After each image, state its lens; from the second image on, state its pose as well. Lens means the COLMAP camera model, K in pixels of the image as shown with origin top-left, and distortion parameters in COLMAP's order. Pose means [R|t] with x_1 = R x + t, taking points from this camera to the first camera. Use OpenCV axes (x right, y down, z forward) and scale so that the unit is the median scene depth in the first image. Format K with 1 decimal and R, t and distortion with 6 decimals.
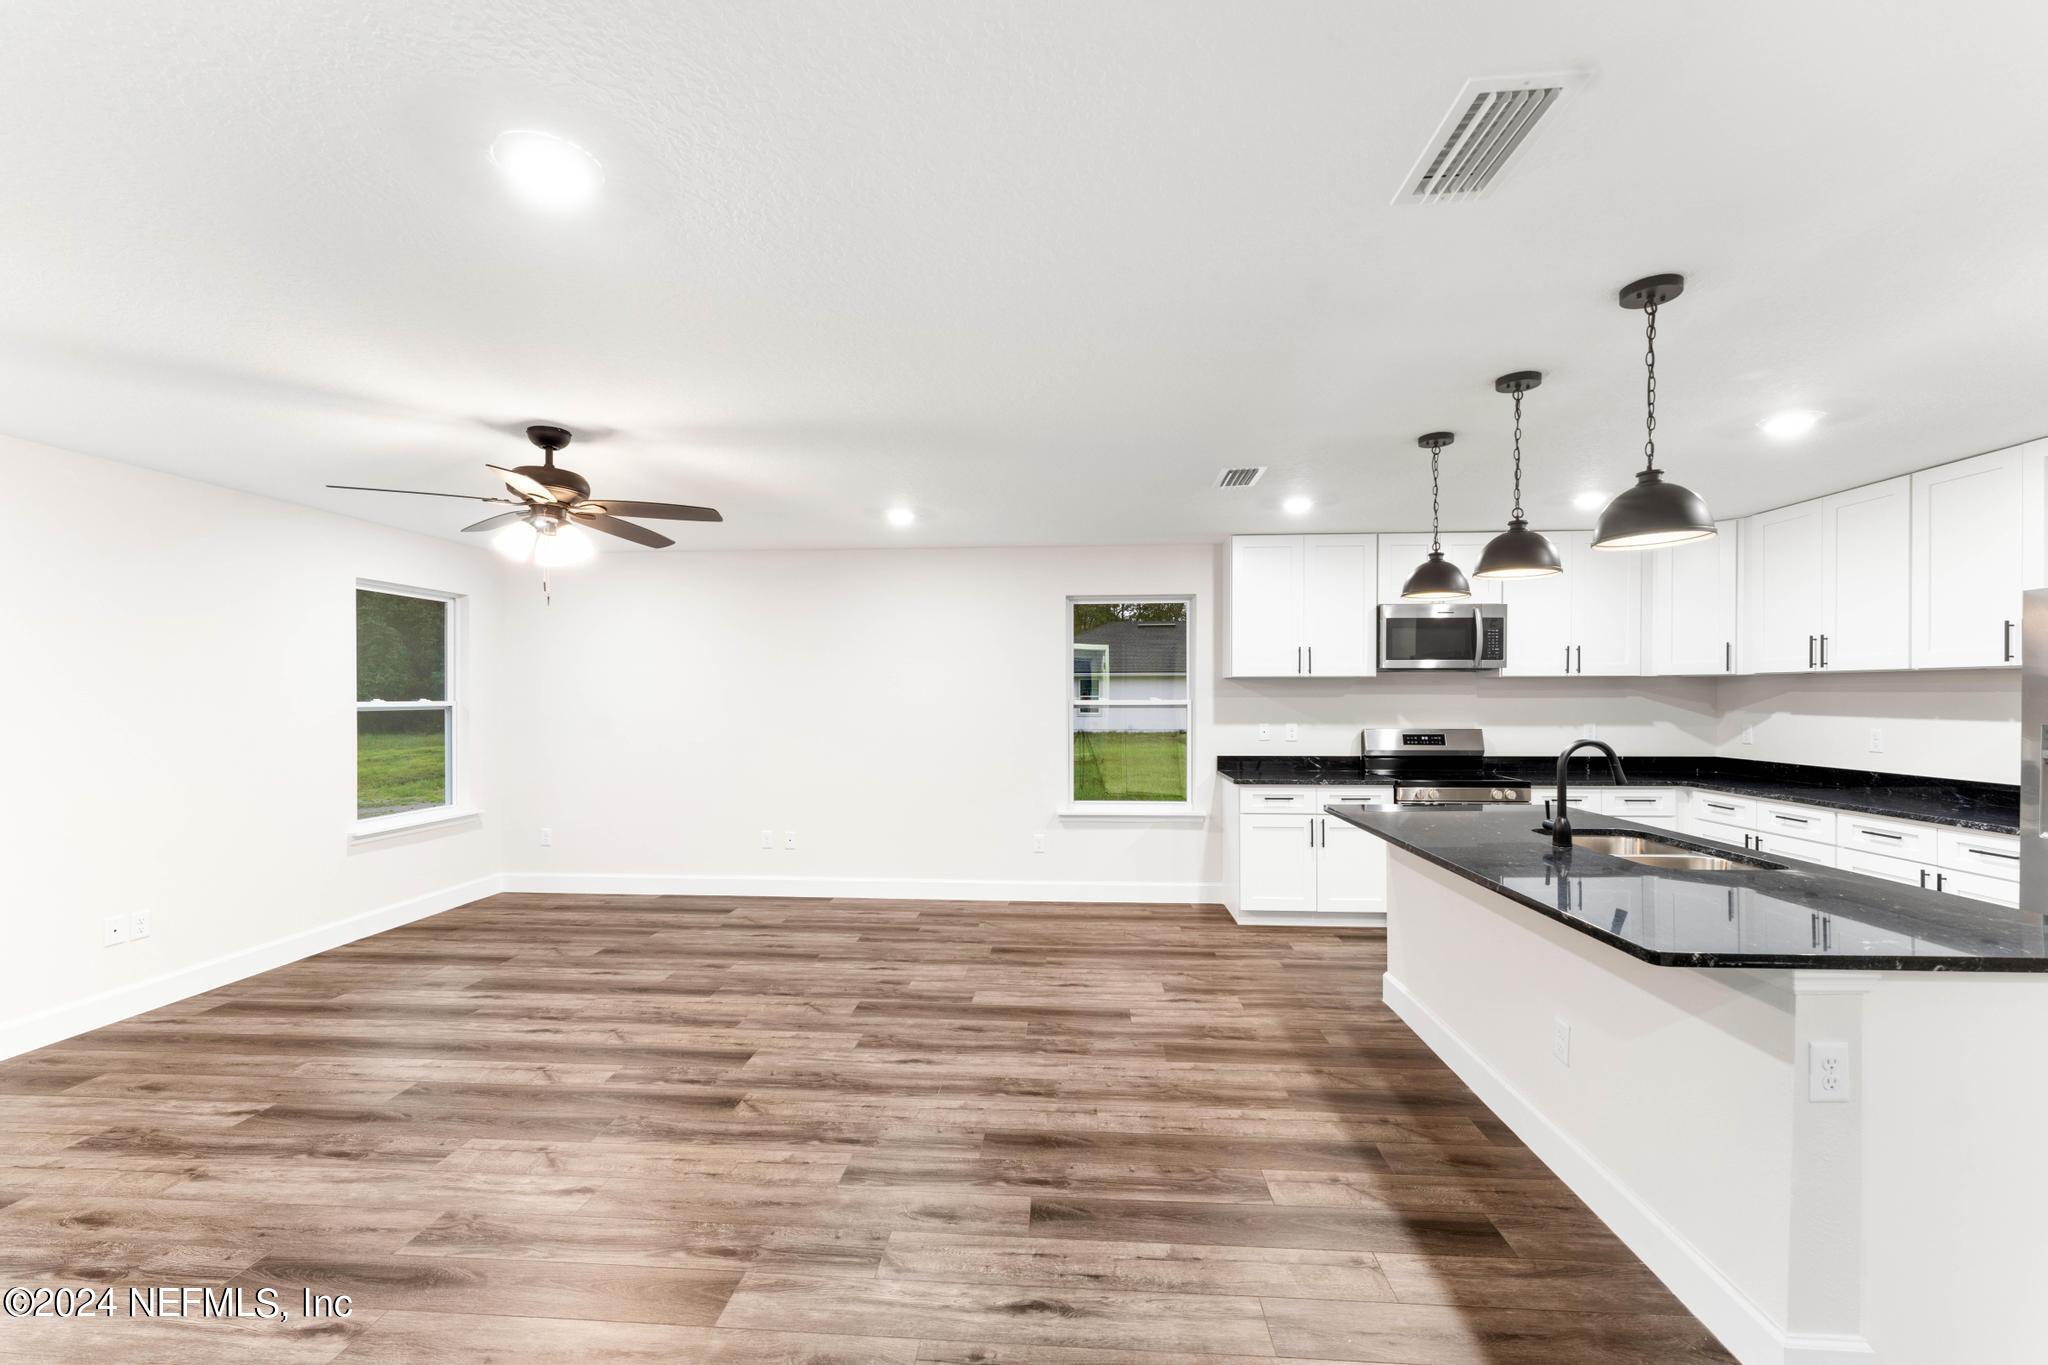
lens RADIAL K [[822.7, 0, 1018.0], [0, 822.7, 699.1], [0, 0, 1]] dist [0.000370, 0.000769]
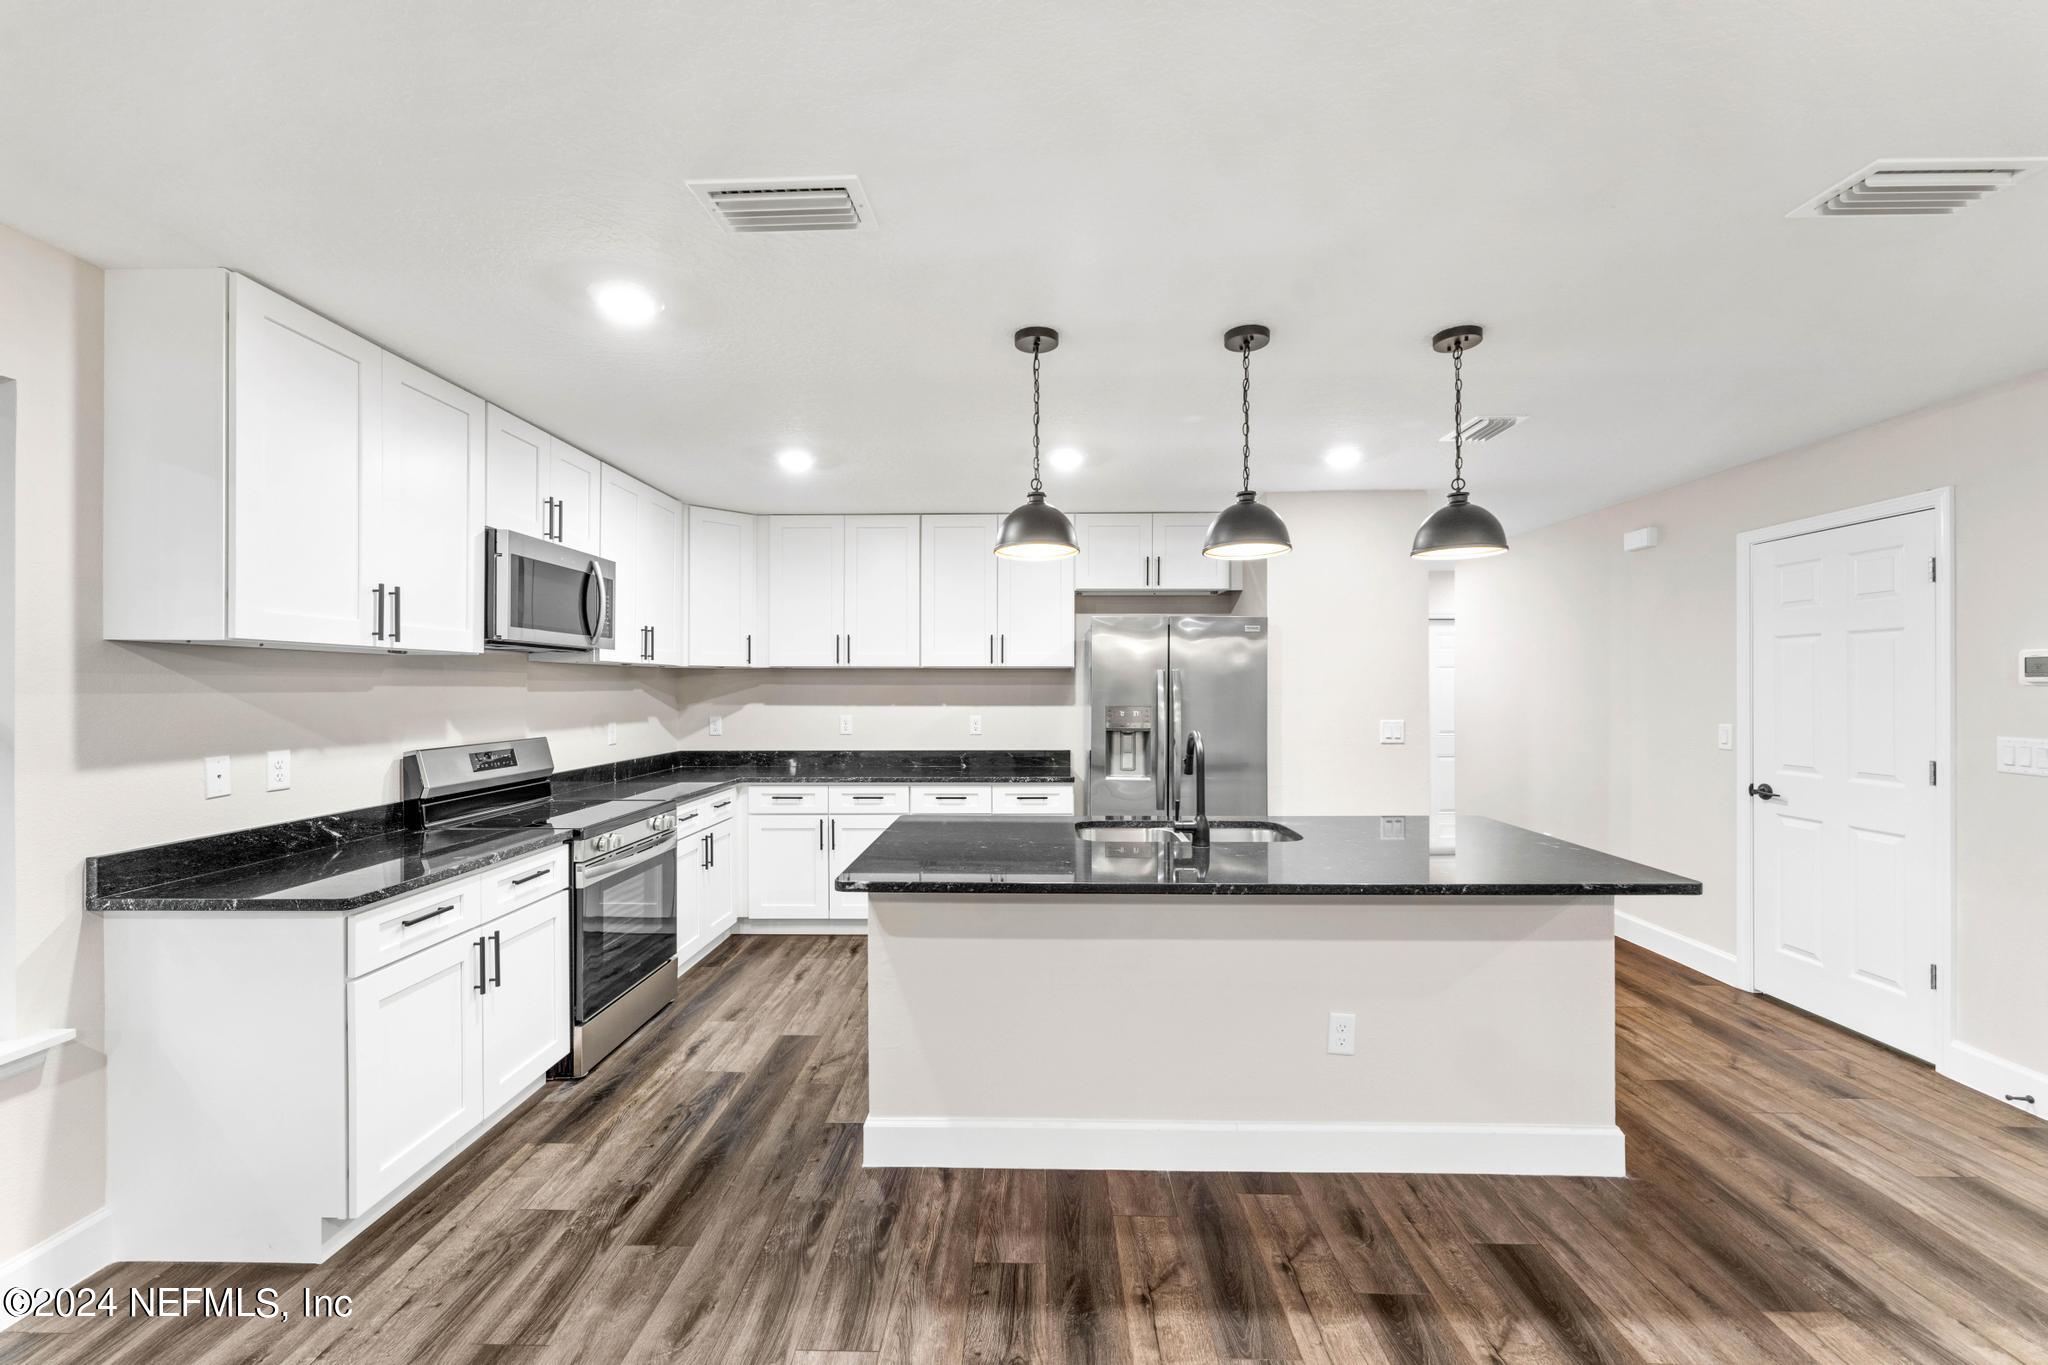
lens RADIAL K [[822.7, 0, 1021.5], [0, 822.7, 685.5], [0, 0, 1]] dist [0.000370, 0.000769]
pose [[-0.051539, 0.002439, 0.998668, -0.201041], [0.004810, 0.999986, -0.002194, -0.003990], [-0.998659, 0.004690, -0.051550, 0.923439]]
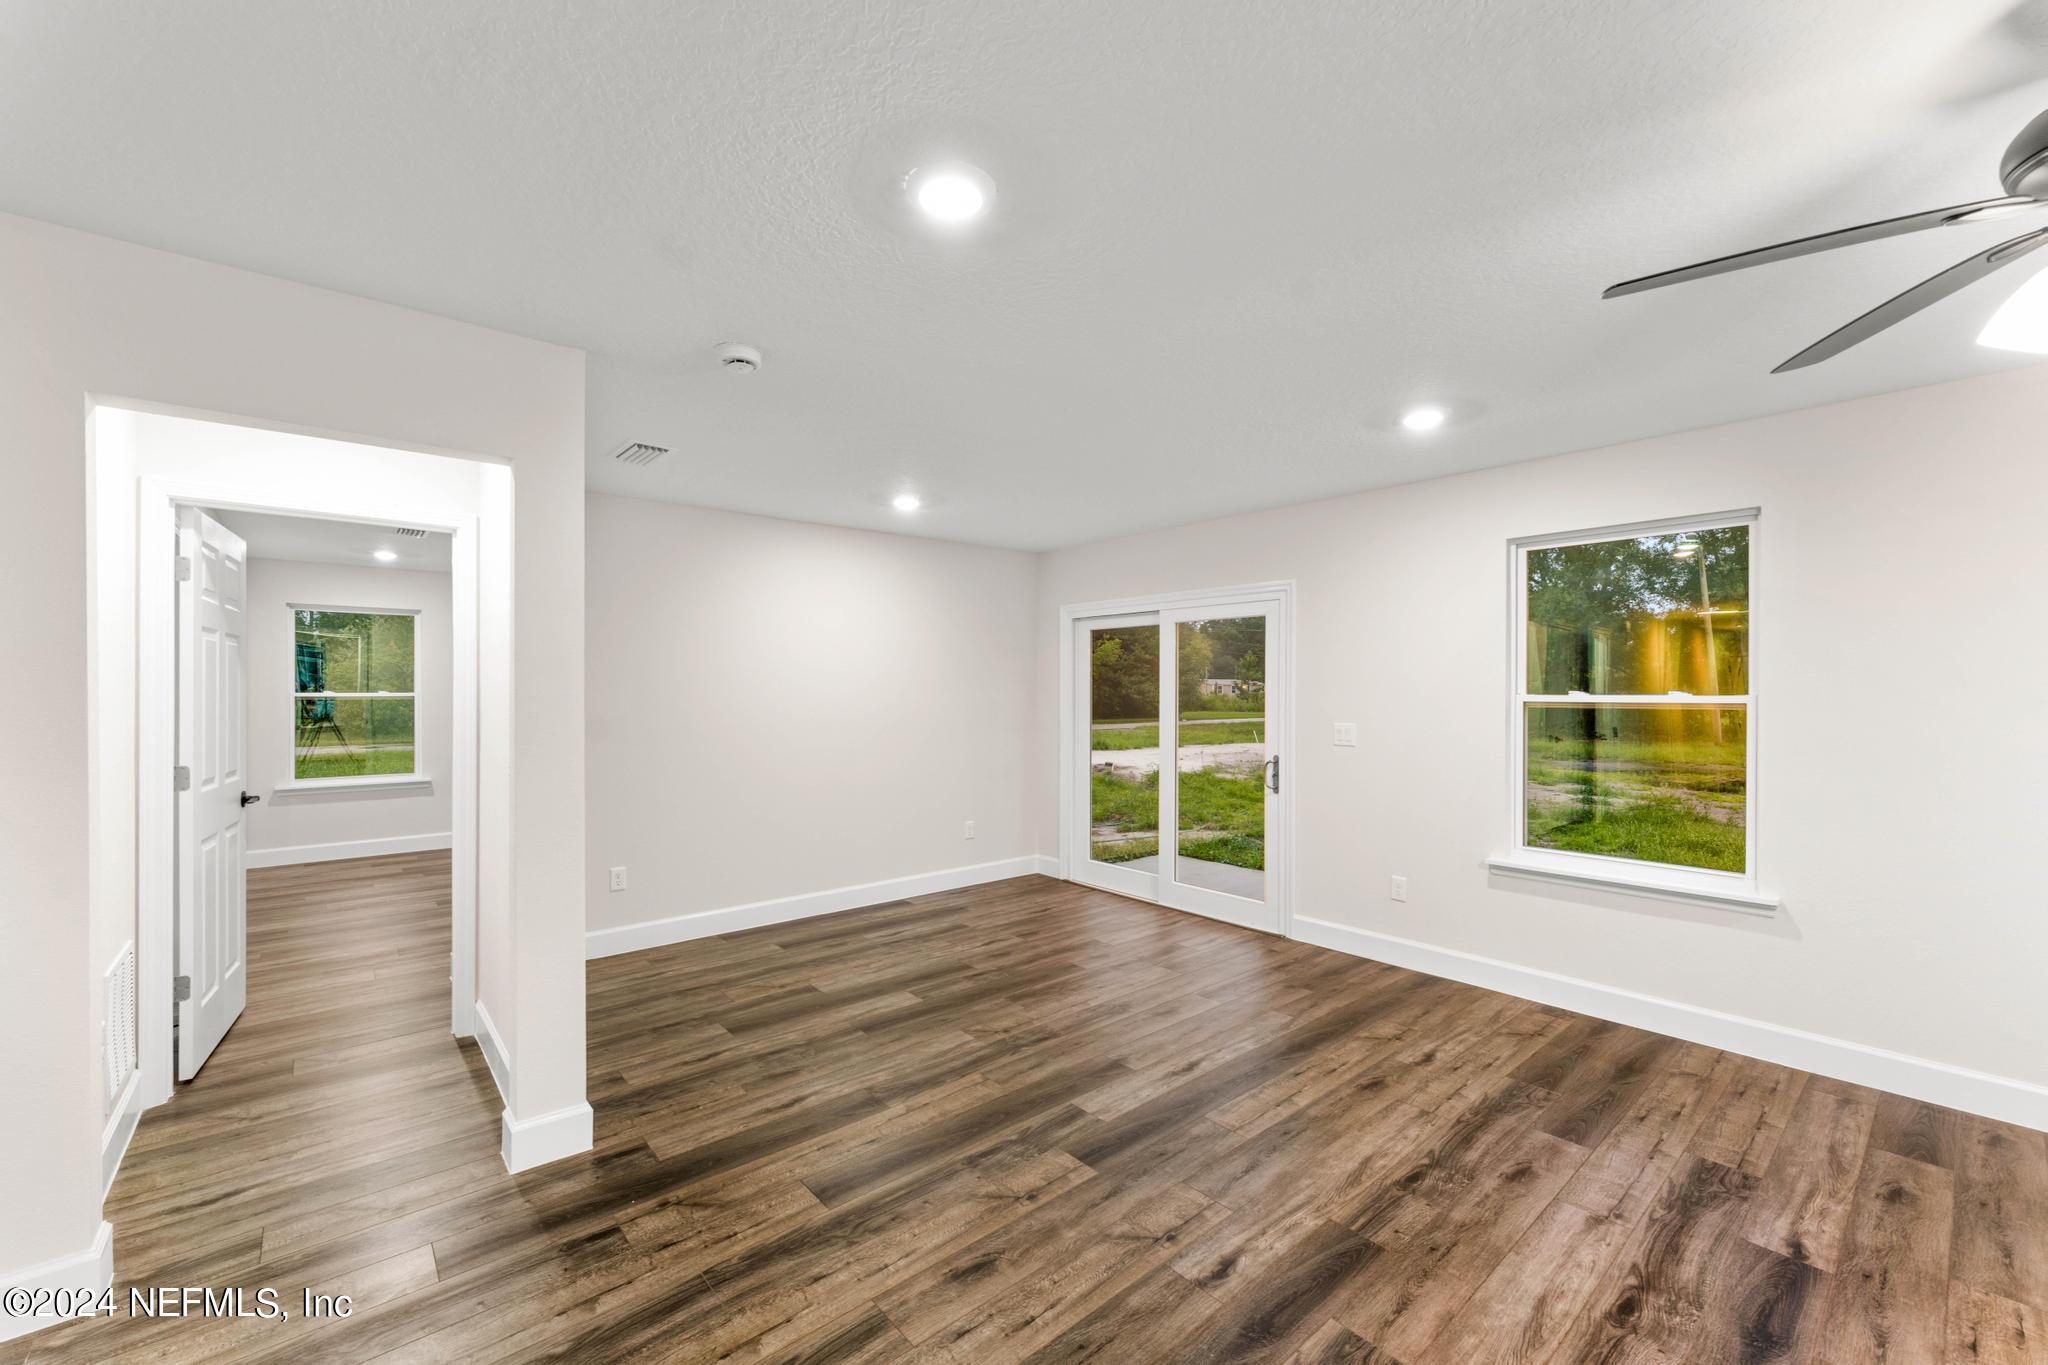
lens RADIAL K [[822.7, 0, 1020.1], [0, 822.7, 697.1], [0, 0, 1]] dist [0.000370, 0.000769]
pose [[-0.710067, 0.008693, -0.704081, 0.051673], [-0.001446, 0.999904, 0.013804, -0.001415], [0.704133, 0.010819, -0.709986, 0.767851]]
